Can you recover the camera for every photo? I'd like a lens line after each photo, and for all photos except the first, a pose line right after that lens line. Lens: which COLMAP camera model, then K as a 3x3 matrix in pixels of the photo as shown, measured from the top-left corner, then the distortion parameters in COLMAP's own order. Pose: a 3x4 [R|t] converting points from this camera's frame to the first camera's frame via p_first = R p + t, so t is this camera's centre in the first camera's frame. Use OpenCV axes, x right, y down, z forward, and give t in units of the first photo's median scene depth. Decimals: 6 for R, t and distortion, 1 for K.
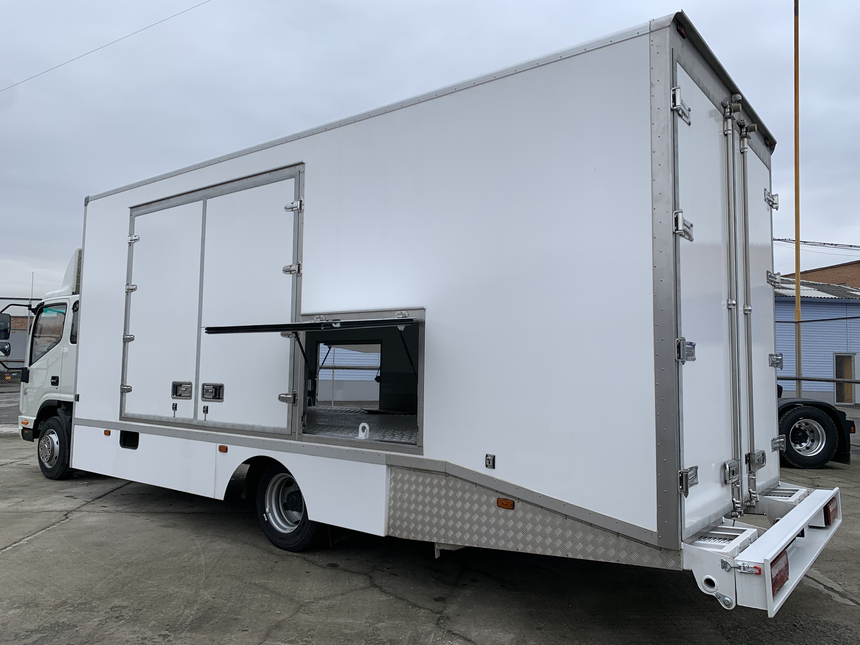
lens RADIAL K [[657.9, 0, 441.7], [0, 657.9, 317.7], [0, 0, 1]] dist [0.030136, -0.037158]
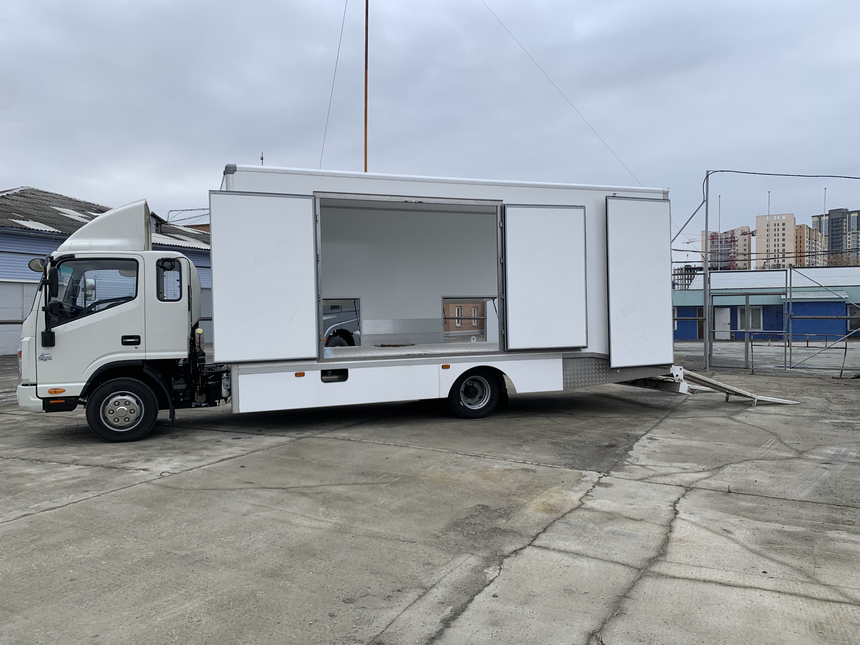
lens RADIAL K [[657.9, 0, 441.7], [0, 657.9, 317.7], [0, 0, 1]] dist [0.030136, -0.037158]
pose [[0.533689, -0.031126, 0.845108, -1.693177], [-0.037755, 0.997449, 0.060579, -0.018894], [-0.844838, -0.064238, 0.531152, 0.159204]]
